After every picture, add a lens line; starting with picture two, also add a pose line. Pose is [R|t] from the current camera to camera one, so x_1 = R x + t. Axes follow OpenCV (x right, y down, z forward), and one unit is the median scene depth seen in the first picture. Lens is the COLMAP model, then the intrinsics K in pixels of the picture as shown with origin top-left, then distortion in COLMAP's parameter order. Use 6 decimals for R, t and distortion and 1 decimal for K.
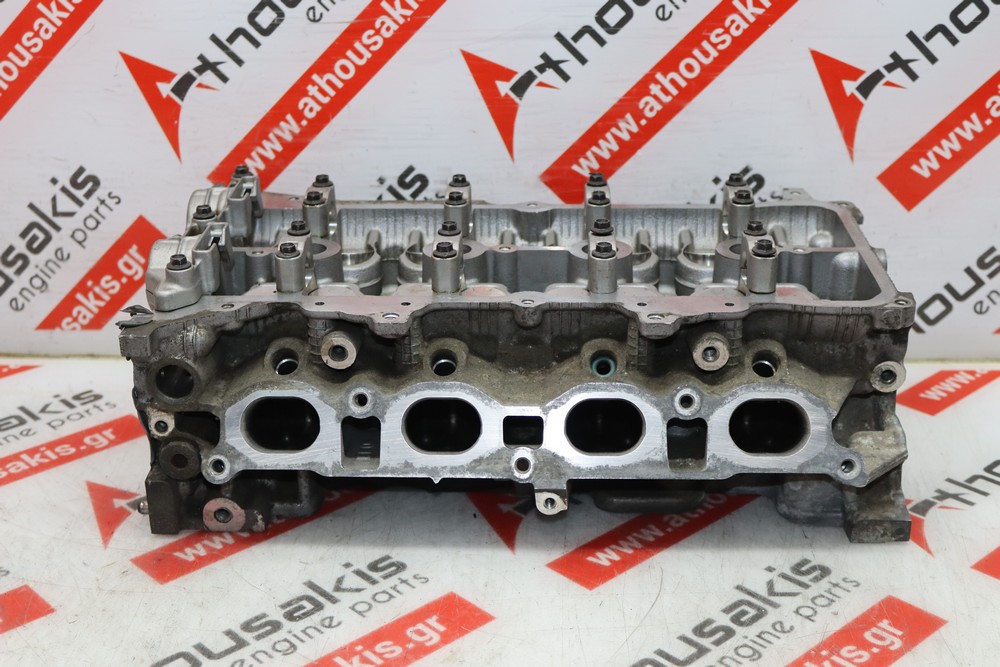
lens RADIAL K [[1430.4, 0, 498.7], [0, 1430.4, 349.5], [0, 0, 1]] dist [-0.061701, 0.158255]
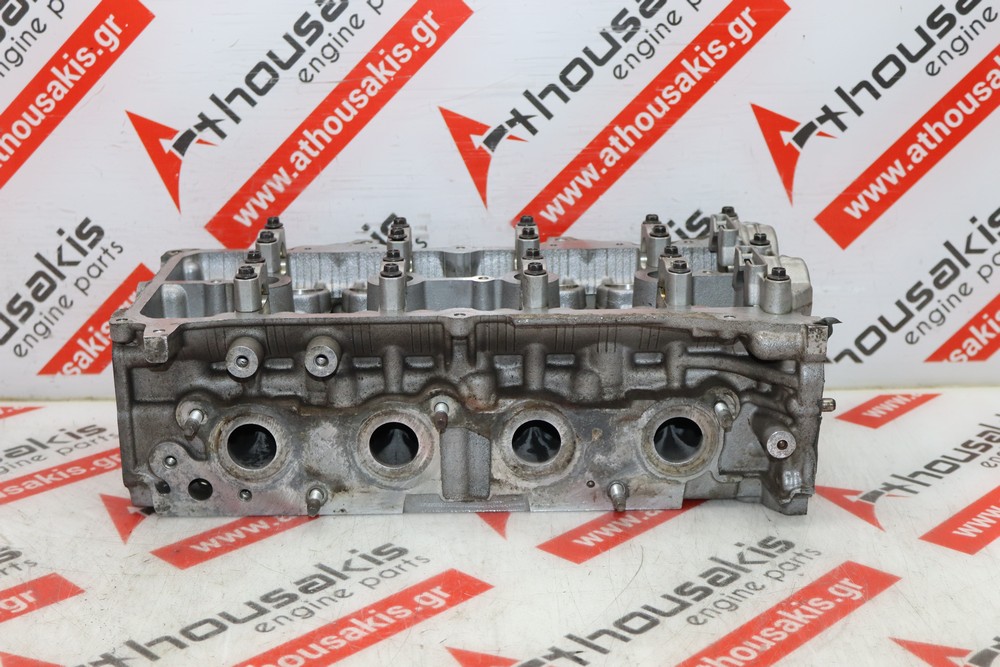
lens RADIAL K [[1430.4, 0, 498.7], [0, 1430.4, 349.5], [0, 0, 1]] dist [-0.061701, 0.158255]
pose [[0.998375, -0.014797, 0.055031, -0.043829], [0.020666, 0.993972, -0.107666, 0.097288], [-0.053106, 0.108628, 0.992663, -0.081904]]
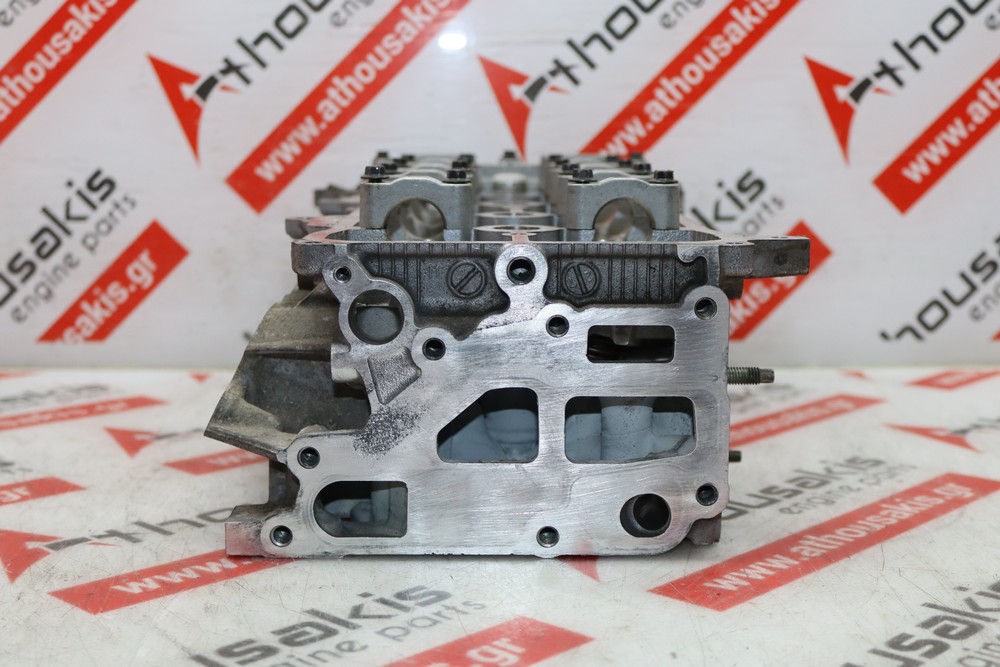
lens RADIAL K [[1422.2, 0, 495.7], [0, 1422.2, 348.3], [0, 0, 1]] dist [-0.054693, 0.104602]
pose [[0.997692, 0.003107, 0.067834, -0.082918], [0.013804, 0.968814, -0.247404, 0.258240], [-0.066487, 0.247770, 0.966535, 0.041506]]
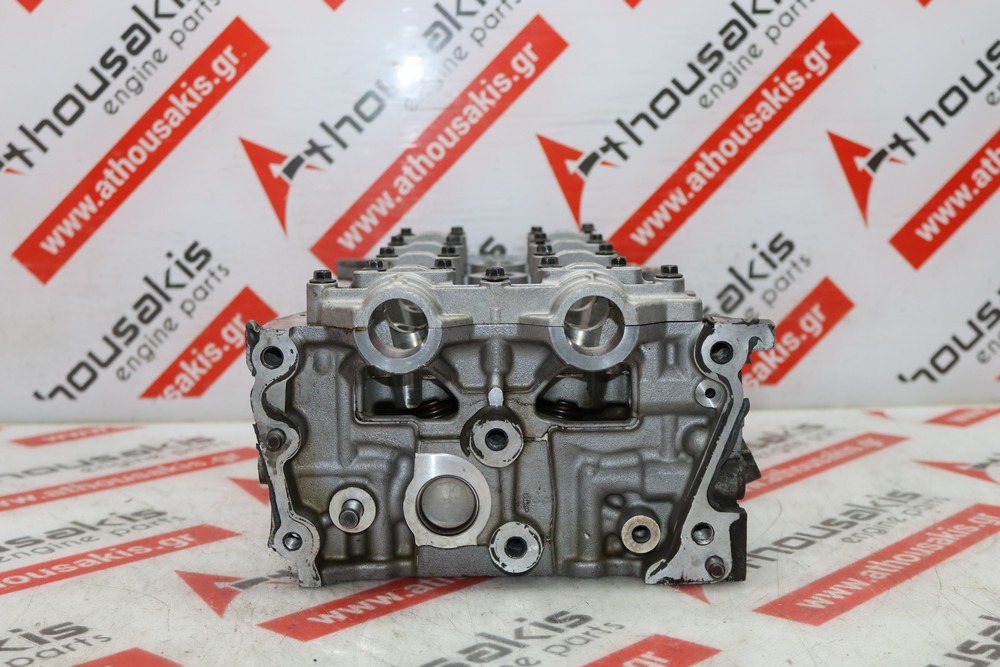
lens RADIAL K [[1430.4, 0, 498.7], [0, 1430.4, 349.5], [0, 0, 1]] dist [-0.061701, 0.158255]
pose [[0.995327, -0.013673, 0.095591, -0.171506], [0.038429, 0.964244, -0.262214, 0.267116], [-0.088588, 0.264663, 0.960263, -0.077477]]
